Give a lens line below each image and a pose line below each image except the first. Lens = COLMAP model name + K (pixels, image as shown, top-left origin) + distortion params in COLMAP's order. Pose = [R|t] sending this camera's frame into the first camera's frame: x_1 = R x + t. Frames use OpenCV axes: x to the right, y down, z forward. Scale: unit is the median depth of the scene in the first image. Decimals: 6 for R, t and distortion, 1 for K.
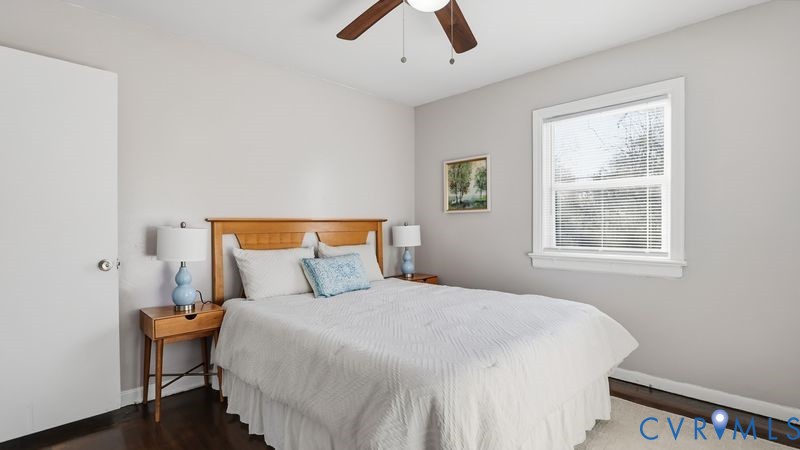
lens RADIAL K [[386.4, 0, 404.4], [0, 386.4, 227.2], [0, 0, 1]] dist [-0.030800, 0.004772]
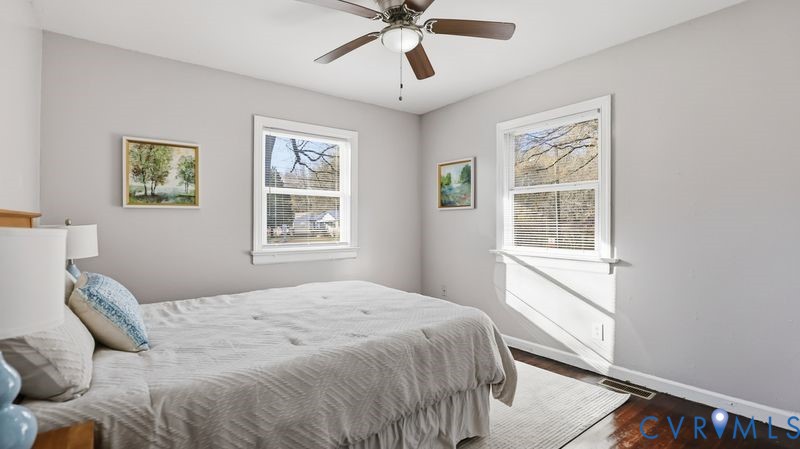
lens RADIAL K [[386.4, 0, 405.4], [0, 386.4, 222.2], [0, 0, 1]] dist [-0.030800, 0.004772]
pose [[0.106618, 0.006160, 0.994281, -0.574768], [0.004962, 0.999965, -0.006728, -0.001493], [-0.994288, 0.005650, 0.106584, 0.418444]]
